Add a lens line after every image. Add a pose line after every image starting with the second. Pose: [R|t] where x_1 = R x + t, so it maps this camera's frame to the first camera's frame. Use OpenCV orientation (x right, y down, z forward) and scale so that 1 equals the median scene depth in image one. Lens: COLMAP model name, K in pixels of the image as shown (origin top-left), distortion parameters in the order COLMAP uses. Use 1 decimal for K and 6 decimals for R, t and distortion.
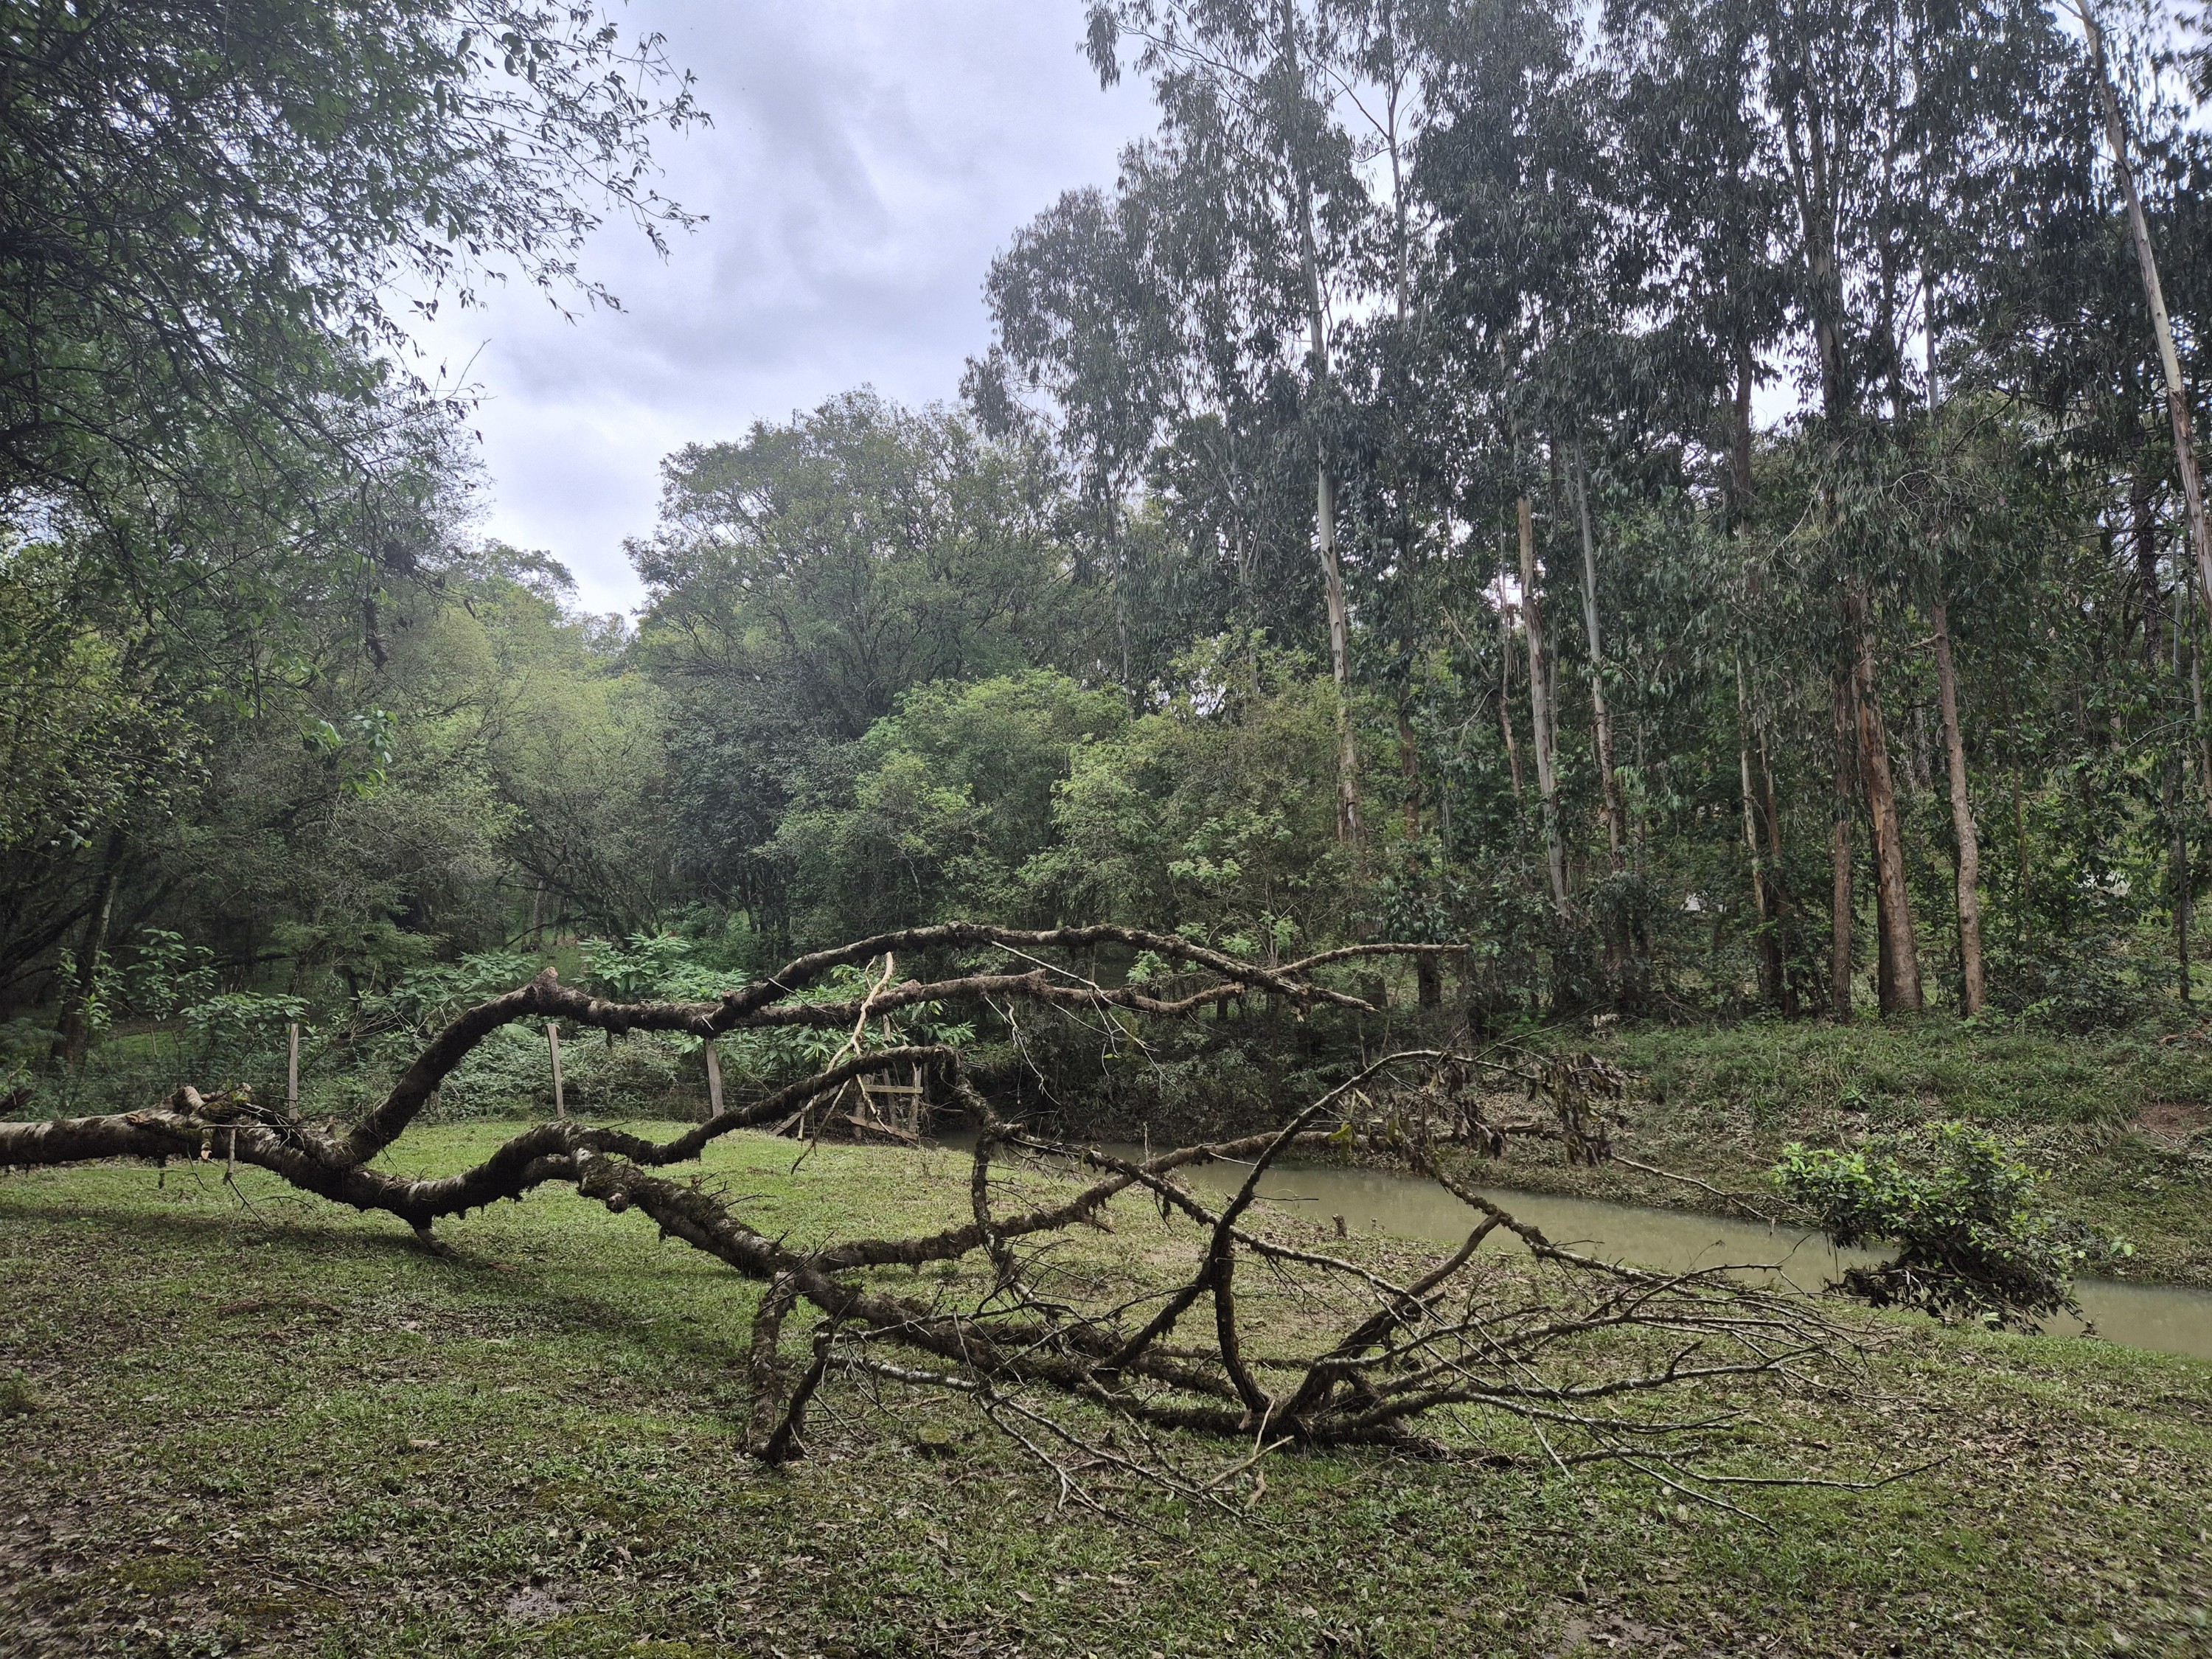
lens RADIAL K [[1528.8, 0, 1105.5], [0, 1528.8, 817.3], [0, 0, 1]] dist [0.071821, -0.075308]
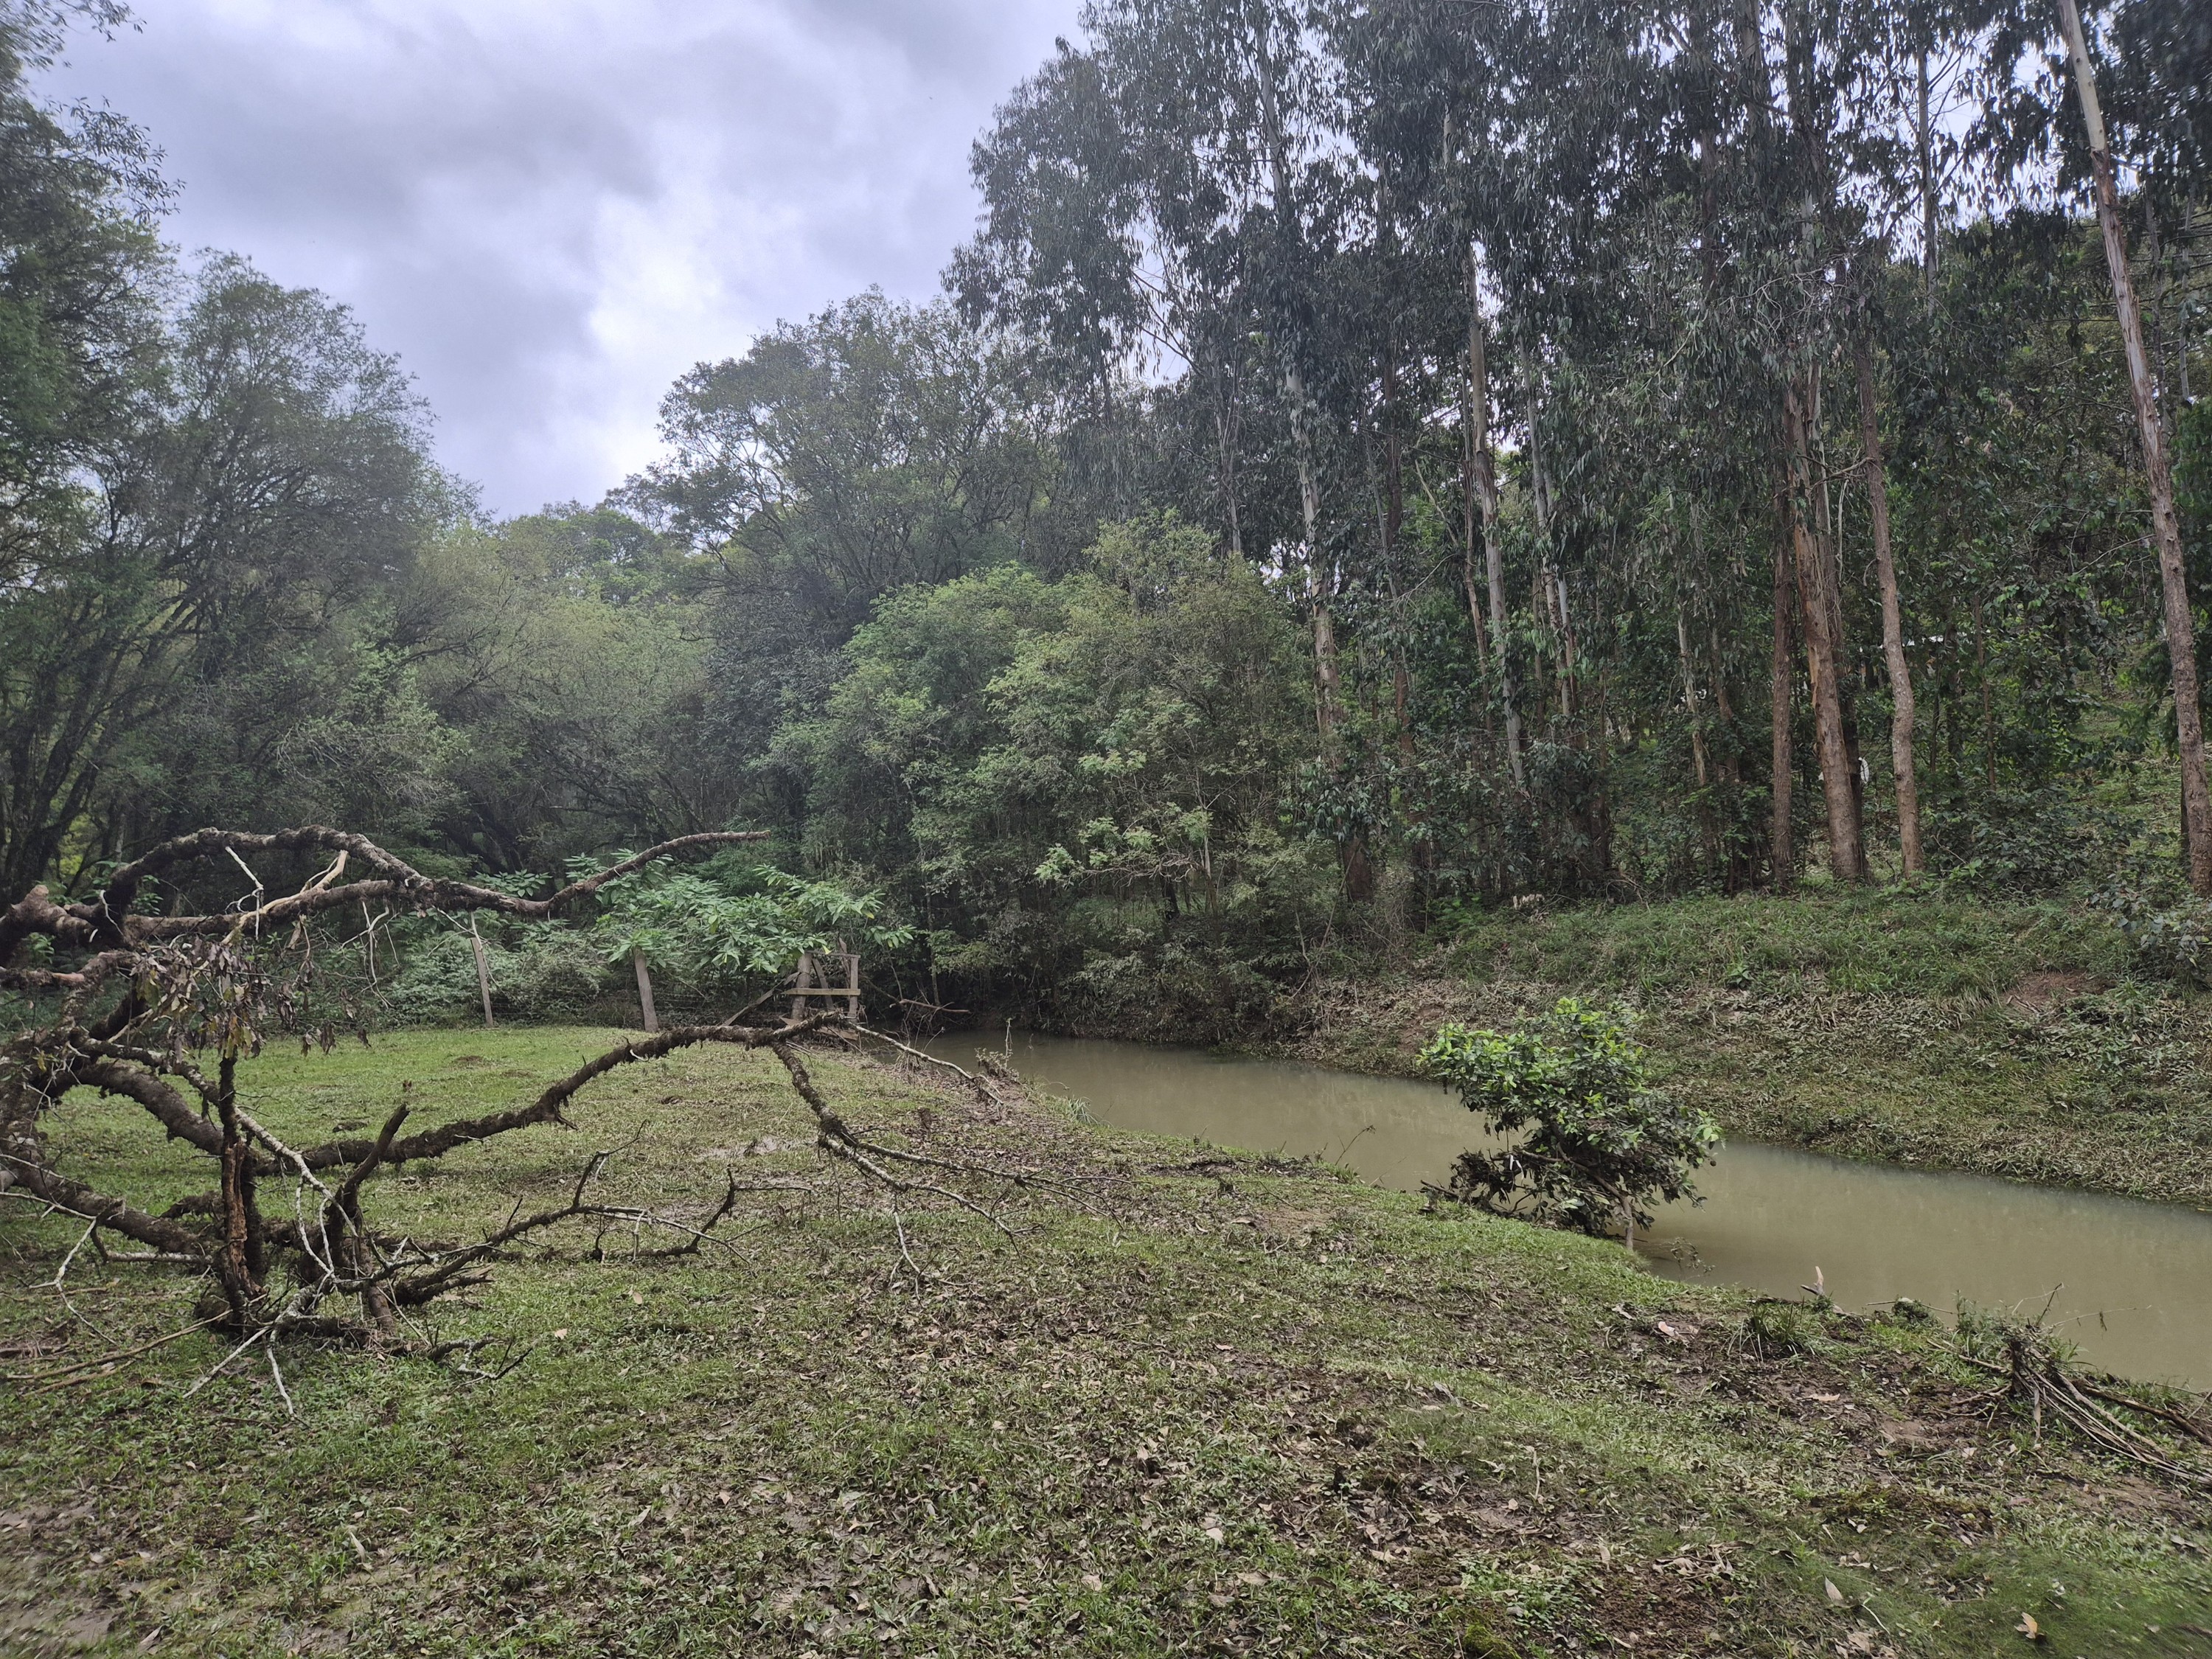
lens RADIAL K [[1537.2, 0, 1106.0], [0, 1537.2, 829.5], [0, 0, 1]] dist [0.069890, -0.069383]
pose [[0.986061, -0.040395, -0.161405, 0.182433], [0.051960, 0.996326, 0.068084, 0.008133], [0.158061, -0.075522, 0.984537, 0.023011]]
